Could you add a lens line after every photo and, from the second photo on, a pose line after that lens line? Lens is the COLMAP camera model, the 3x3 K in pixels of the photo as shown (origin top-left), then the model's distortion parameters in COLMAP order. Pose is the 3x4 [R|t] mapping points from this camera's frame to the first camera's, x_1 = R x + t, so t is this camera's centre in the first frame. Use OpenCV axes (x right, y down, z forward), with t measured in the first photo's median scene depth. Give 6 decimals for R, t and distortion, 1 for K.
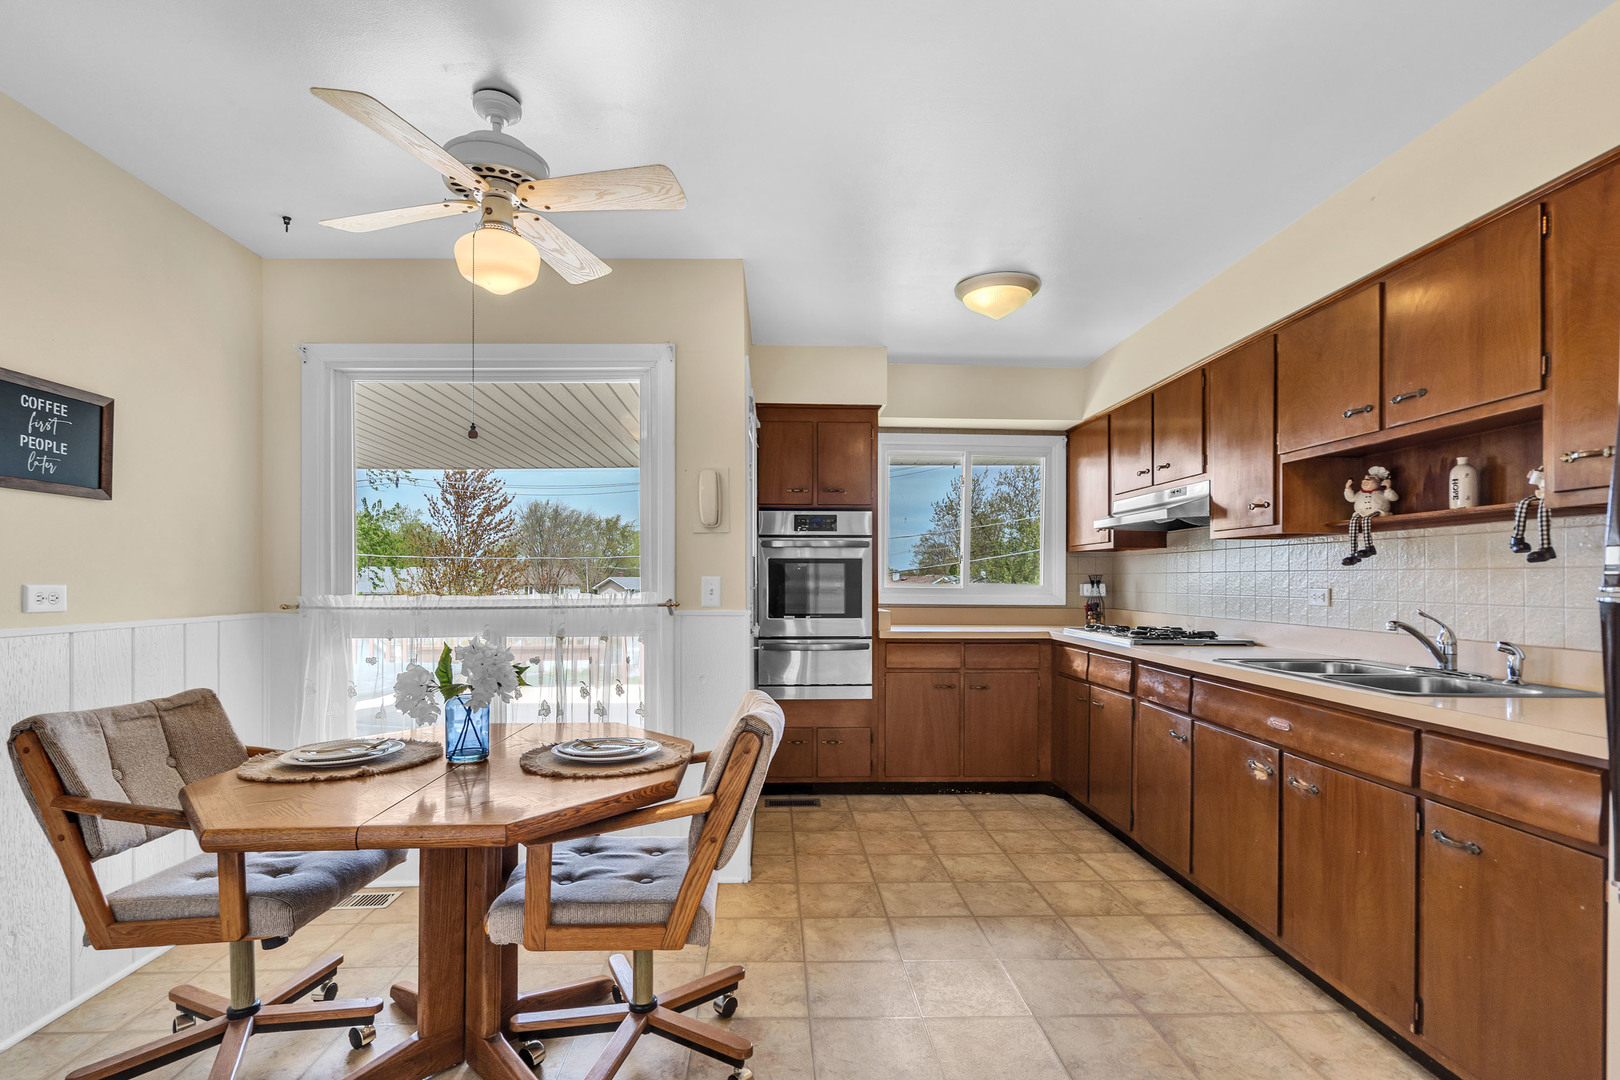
lens RADIAL K [[748.0, 0, 774.5], [0, 748.0, 581.4], [0, 0, 1]] dist [0.000746, 0.001242]
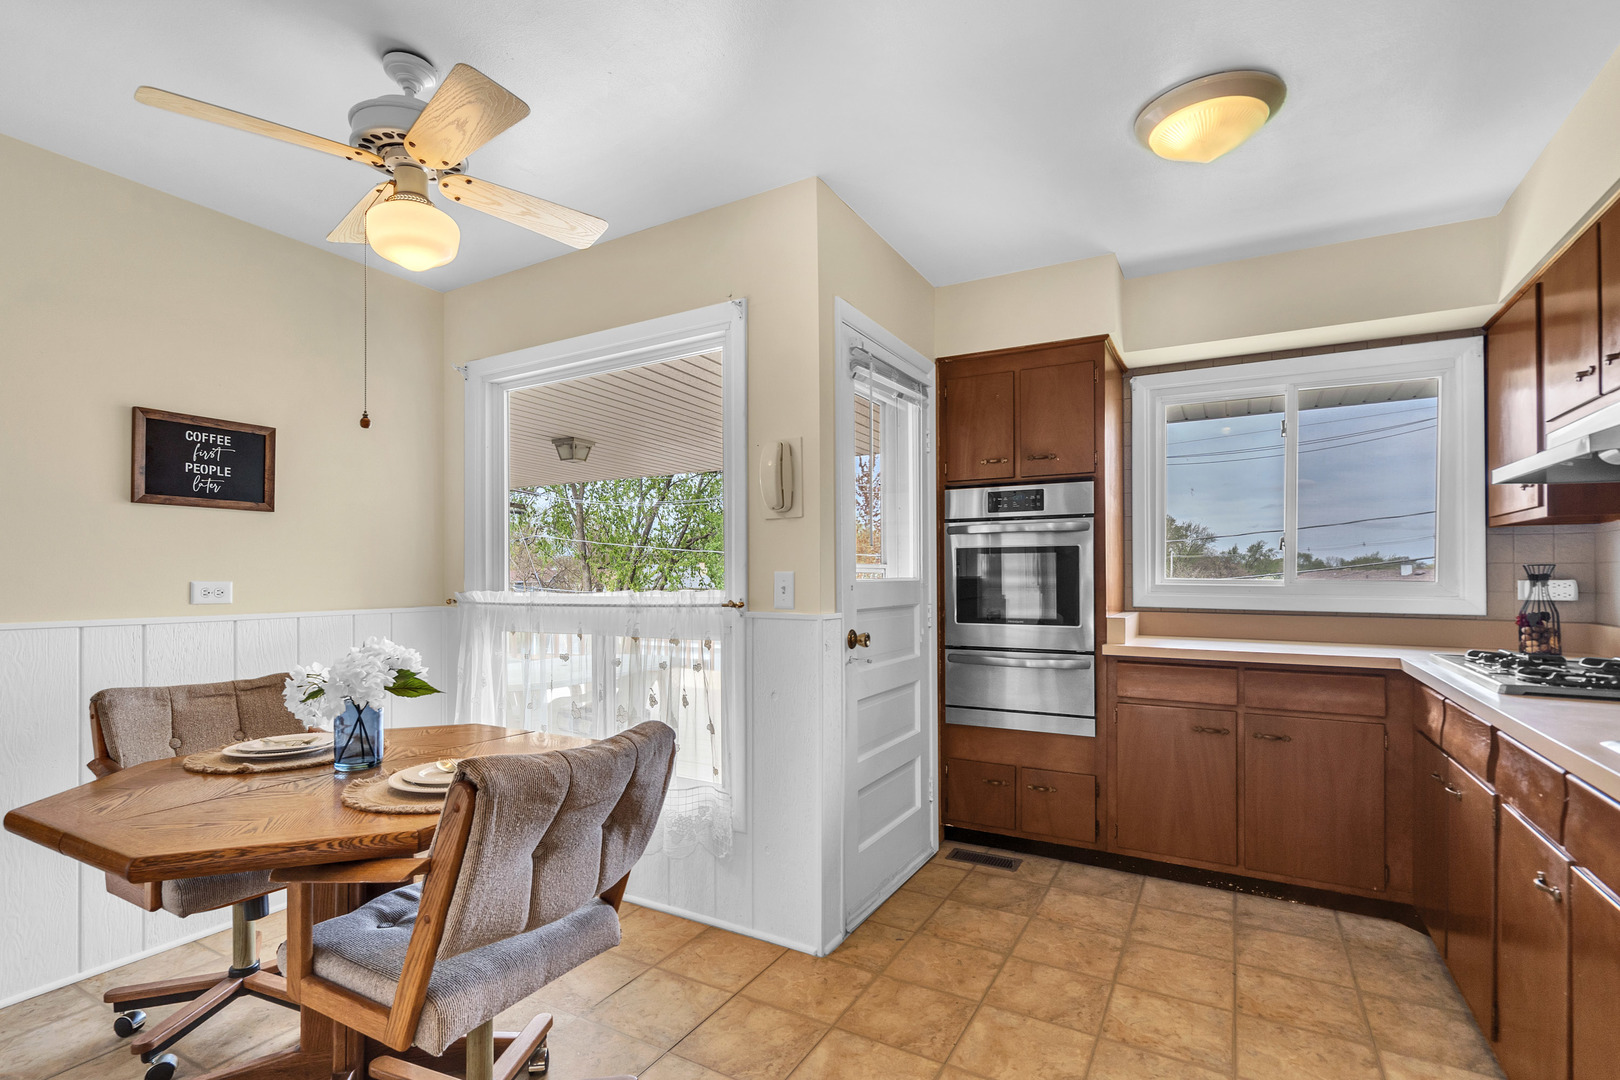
lens RADIAL K [[748.0, 0, 801.0], [0, 748.0, 573.9], [0, 0, 1]] dist [0.000746, 0.001242]
pose [[0.857387, -0.004546, -0.514652, 0.263191], [0.002526, 0.999986, -0.004624, -0.000217], [0.514665, 0.002665, 0.857387, 0.225737]]
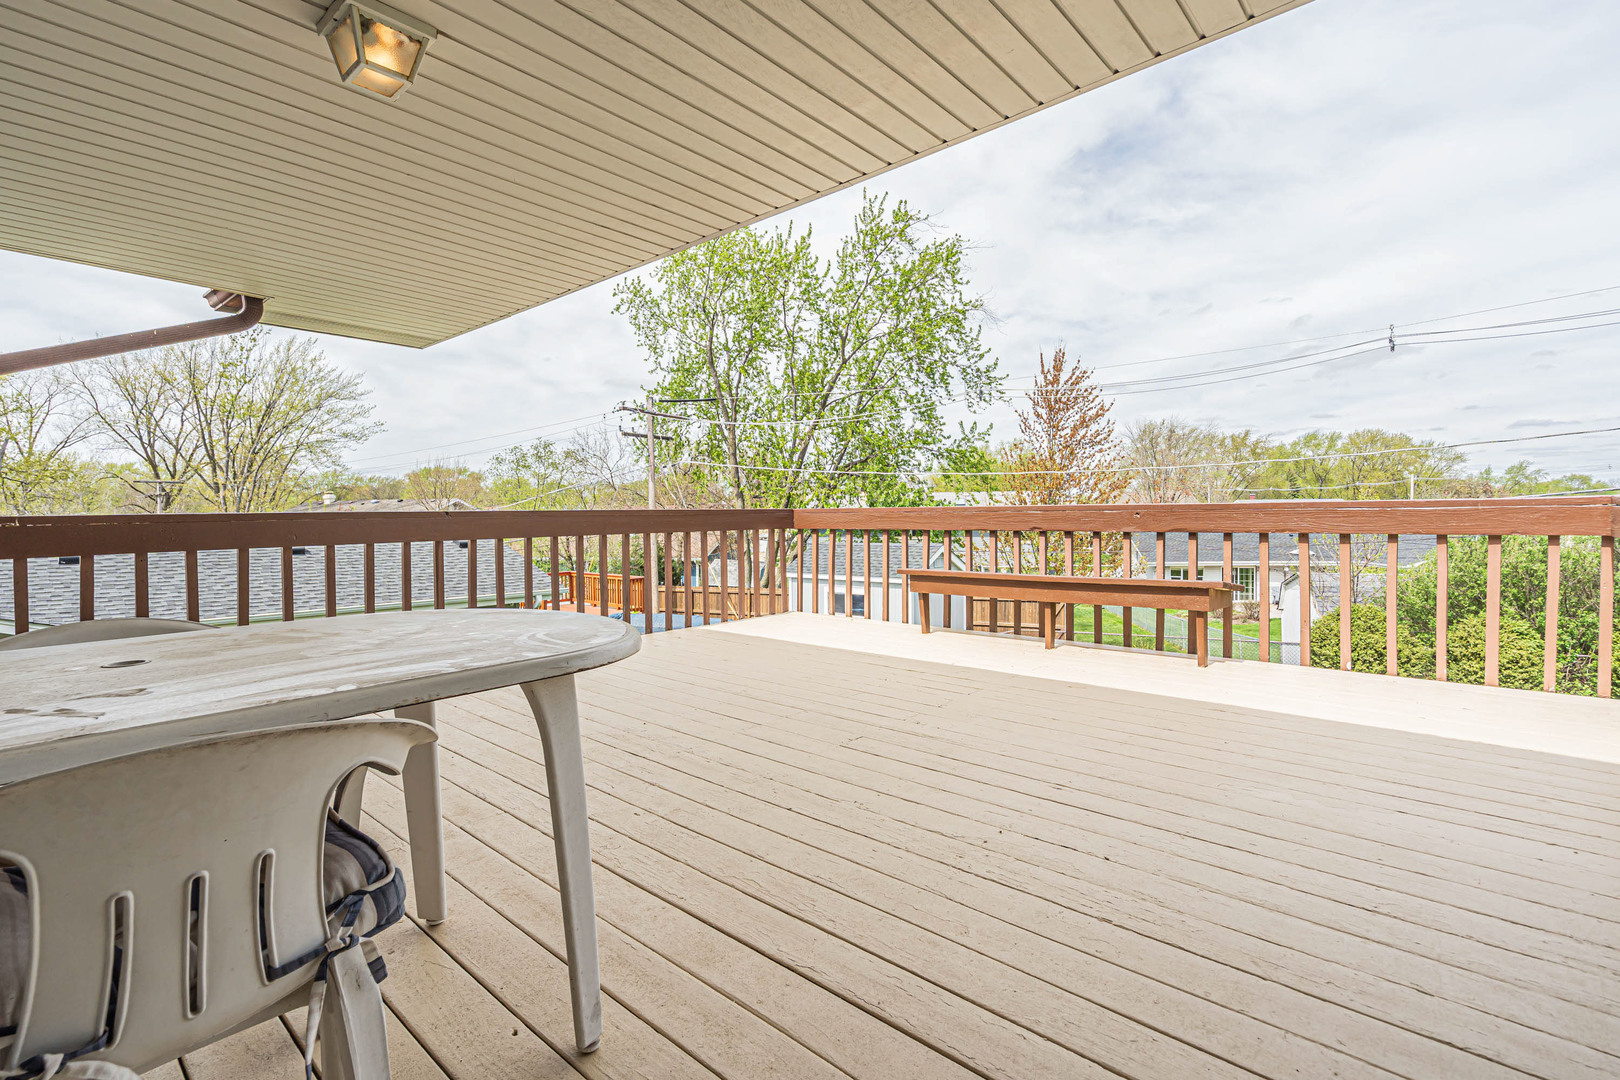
lens RADIAL K [[754.0, 0, 815.3], [0, 754.0, 511.6], [0, 0, 1]] dist [0.001155, 0.001060]
pose [[0.747437, -0.005574, -0.664309, -0.150816], [0.008530, 0.999963, 0.001207, 0.041958], [0.664278, -0.006569, 0.747457, 0.674617]]
